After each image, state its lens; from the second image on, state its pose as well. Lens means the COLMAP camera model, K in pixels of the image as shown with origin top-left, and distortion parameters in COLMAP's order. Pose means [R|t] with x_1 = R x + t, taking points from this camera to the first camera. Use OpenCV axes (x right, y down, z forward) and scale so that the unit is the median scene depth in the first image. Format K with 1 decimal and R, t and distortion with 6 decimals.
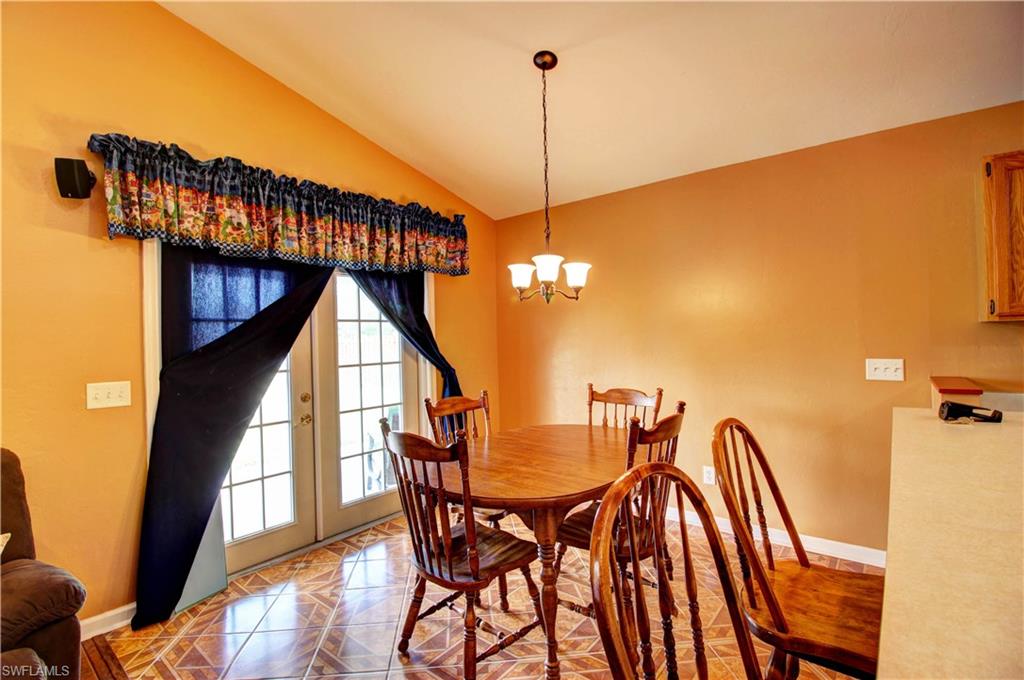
lens RADIAL K [[474.8, 0, 499.8], [0, 474.8, 336.3], [0, 0, 1]] dist [0.000257, -0.015080]
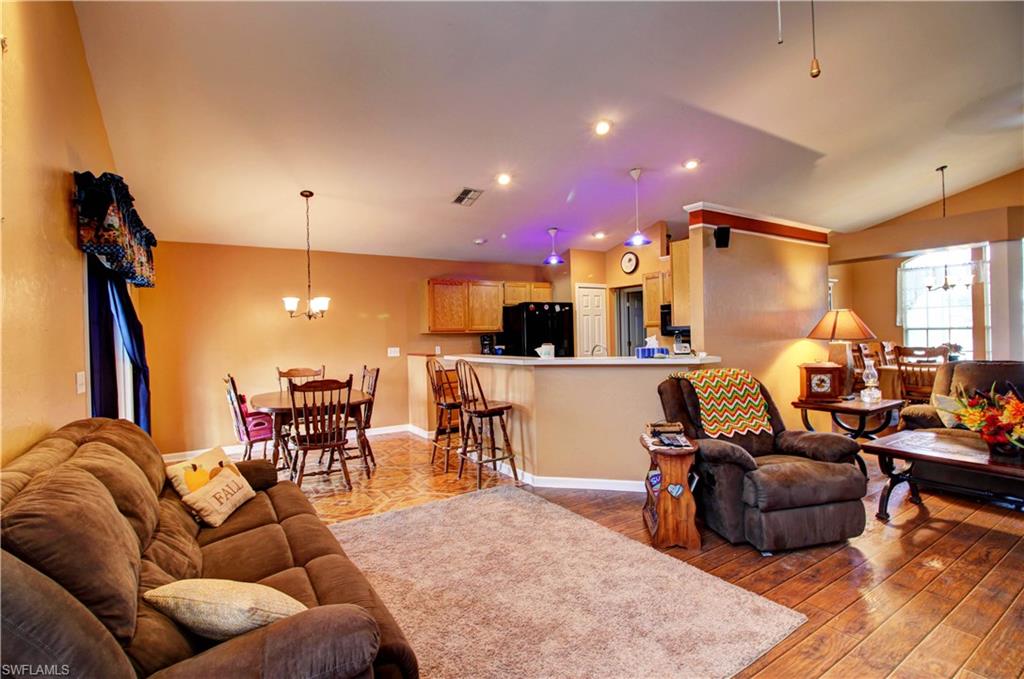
lens RADIAL K [[474.8, 0, 499.8], [0, 474.8, 335.8], [0, 0, 1]] dist [0.000257, -0.015080]
pose [[0.314225, 0.011576, 0.949278, -1.266105], [0.014406, 0.999752, -0.016961, 0.032696], [-0.949239, 0.019005, 0.313981, -0.291629]]
